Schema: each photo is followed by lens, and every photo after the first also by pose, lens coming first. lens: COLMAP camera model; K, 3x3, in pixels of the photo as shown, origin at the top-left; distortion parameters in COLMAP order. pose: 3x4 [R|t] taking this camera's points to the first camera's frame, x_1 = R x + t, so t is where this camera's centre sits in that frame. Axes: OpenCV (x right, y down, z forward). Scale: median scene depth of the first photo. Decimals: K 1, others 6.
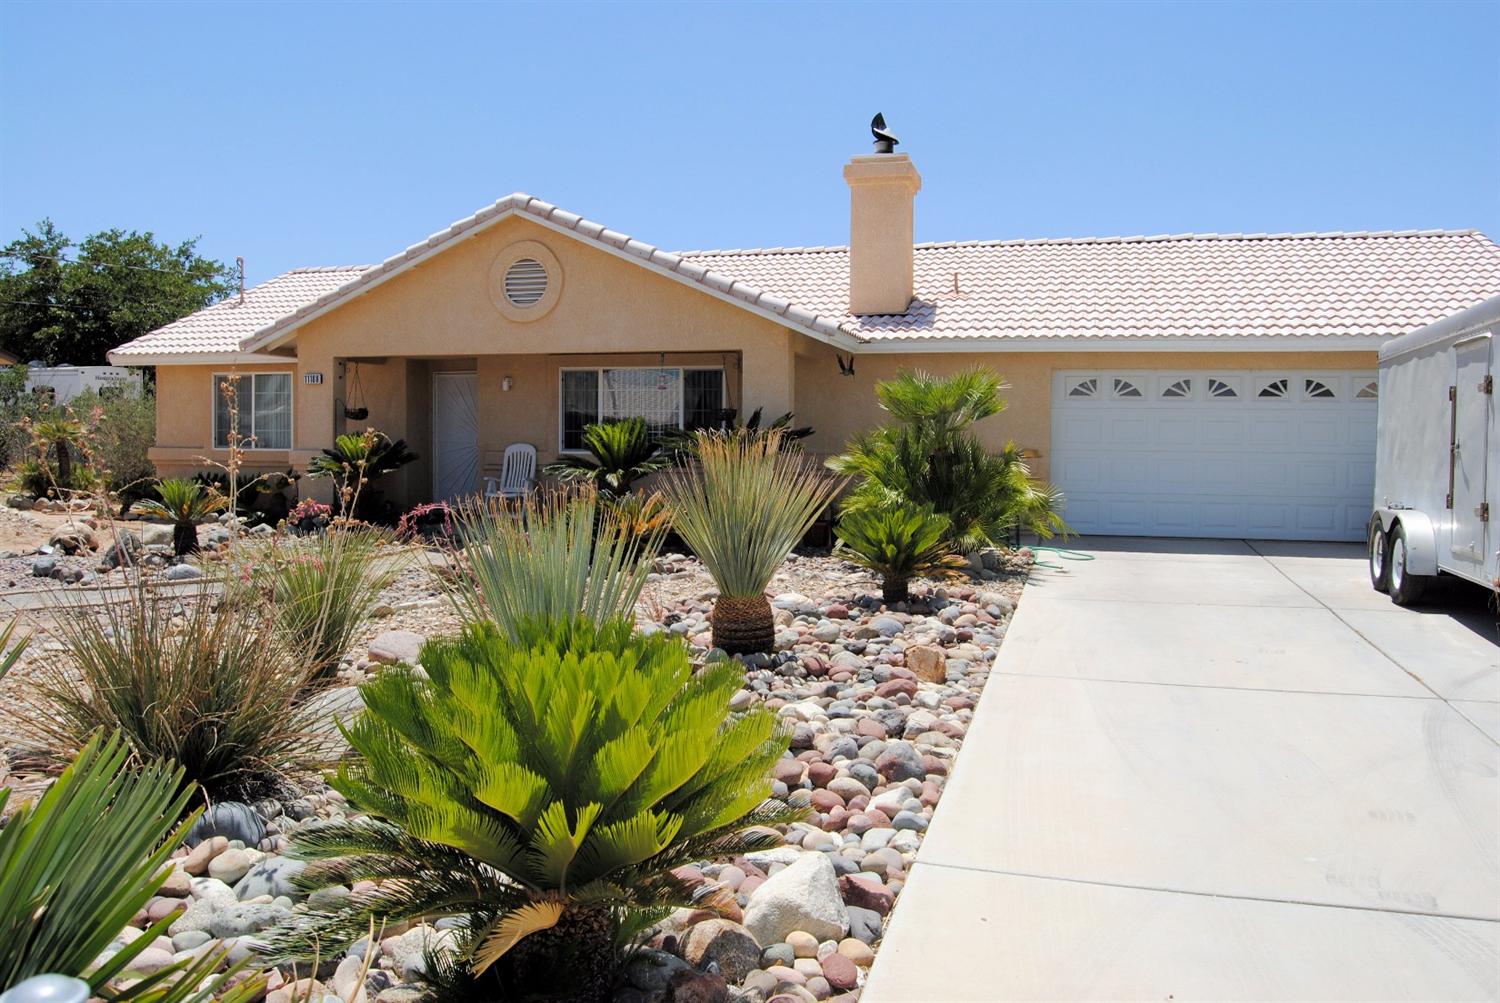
lens RADIAL K [[1173.7, 0, 769.7], [0, 1173.7, 495.4], [0, 0, 1]] dist [-0.080090, 0.012087]
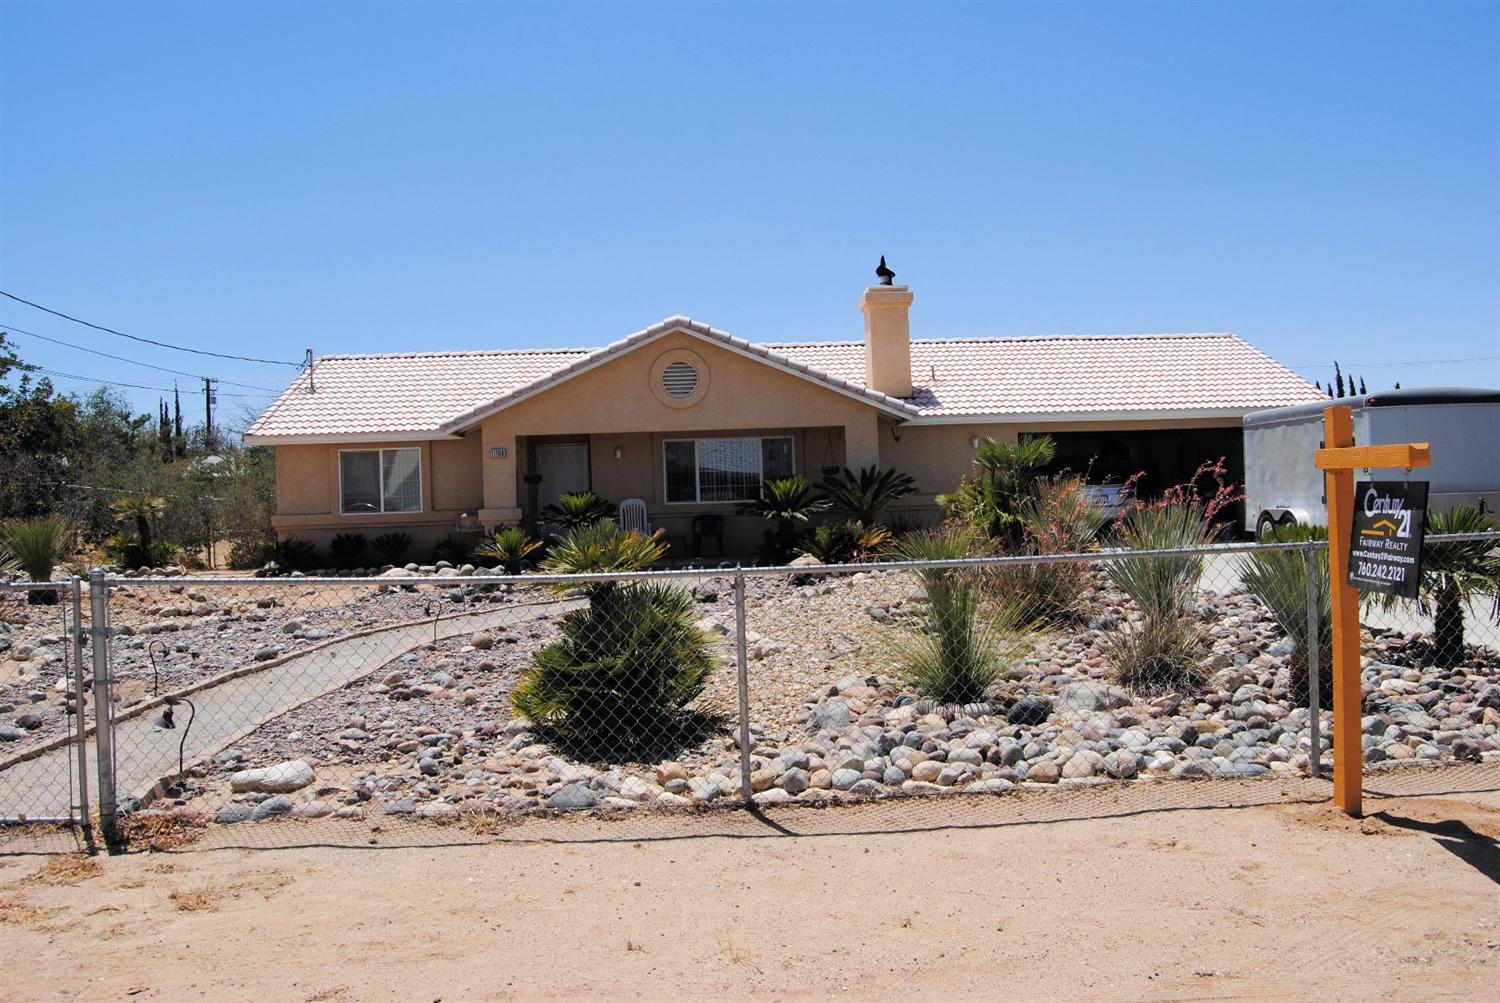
lens RADIAL K [[1249.9, 0, 750.0], [0, 1249.9, 501.5], [0, 0, 1]] dist [-0.068484, -0.000494]
pose [[0.949320, -0.040192, 0.311731, -0.576222], [0.054069, 0.997888, -0.036000, 0.017826], [-0.309626, 0.051031, 0.949488, -0.400435]]
